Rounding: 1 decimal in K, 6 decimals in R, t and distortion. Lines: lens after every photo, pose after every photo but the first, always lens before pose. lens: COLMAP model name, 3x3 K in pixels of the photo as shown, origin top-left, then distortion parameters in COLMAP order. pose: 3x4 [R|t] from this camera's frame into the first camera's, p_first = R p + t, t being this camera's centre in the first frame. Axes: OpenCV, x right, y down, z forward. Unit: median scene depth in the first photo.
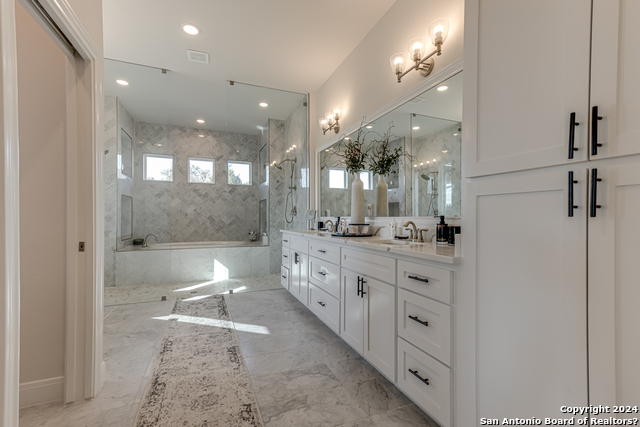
lens RADIAL K [[289.9, 0, 320.0], [0, 289.9, 216.0], [0, 0, 1]] dist [0.024282, -0.000222]
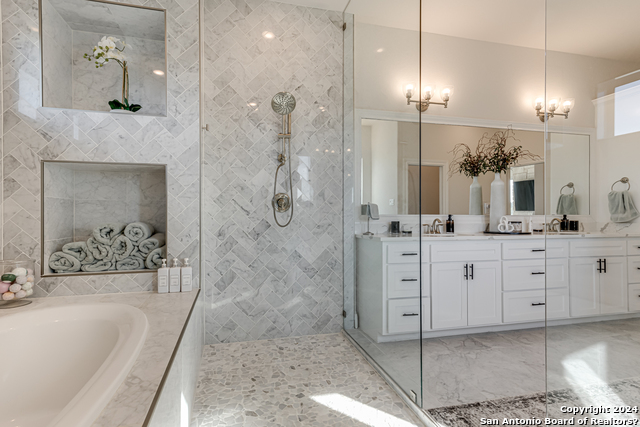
lens RADIAL K [[304.3, 0, 297.7], [0, 304.3, 214.0], [0, 0, 1]] dist [0.009754, -0.000078]
pose [[0.152573, 0.002017, 0.988290, -0.548954], [-0.005660, 0.999983, -0.001167, 0.002788], [-0.988276, -0.005415, 0.152581, 0.794343]]
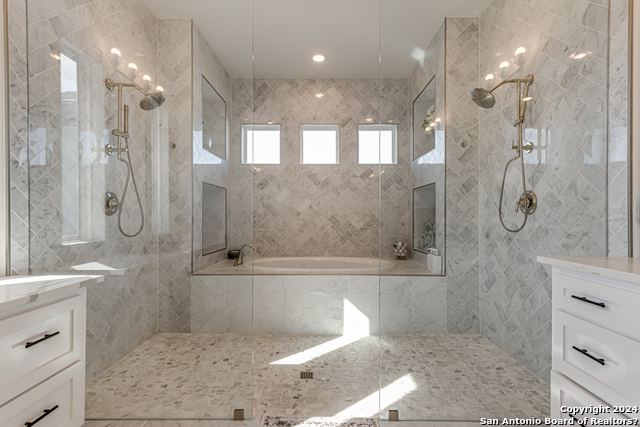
lens RADIAL K [[296.1, 0, 318.3], [0, 296.1, 217.0], [0, 0, 1]] dist [0.011201, 0.000173]
pose [[0.925321, -0.002246, -0.379178, -0.180456], [0.003651, 0.999989, 0.002986, 0.000436], [0.379168, -0.004148, 0.925319, 0.438058]]
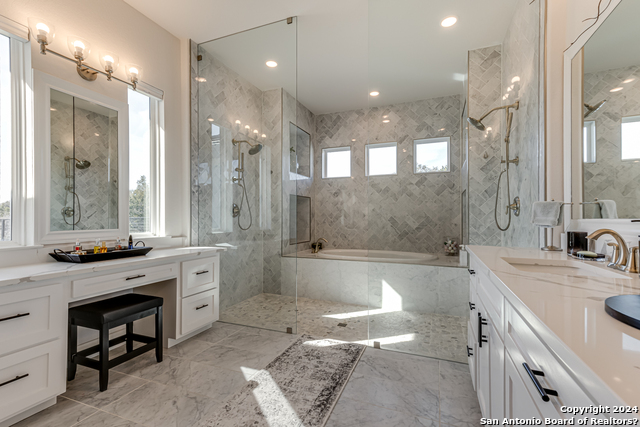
lens RADIAL K [[289.9, 0, 320.0], [0, 289.9, 216.0], [0, 0, 1]] dist [0.024282, -0.000222]
pose [[0.718492, -0.007330, -0.695497, 0.019702], [0.004988, 0.999973, -0.005386, -0.000142], [0.695518, 0.000401, 0.718509, 0.355348]]
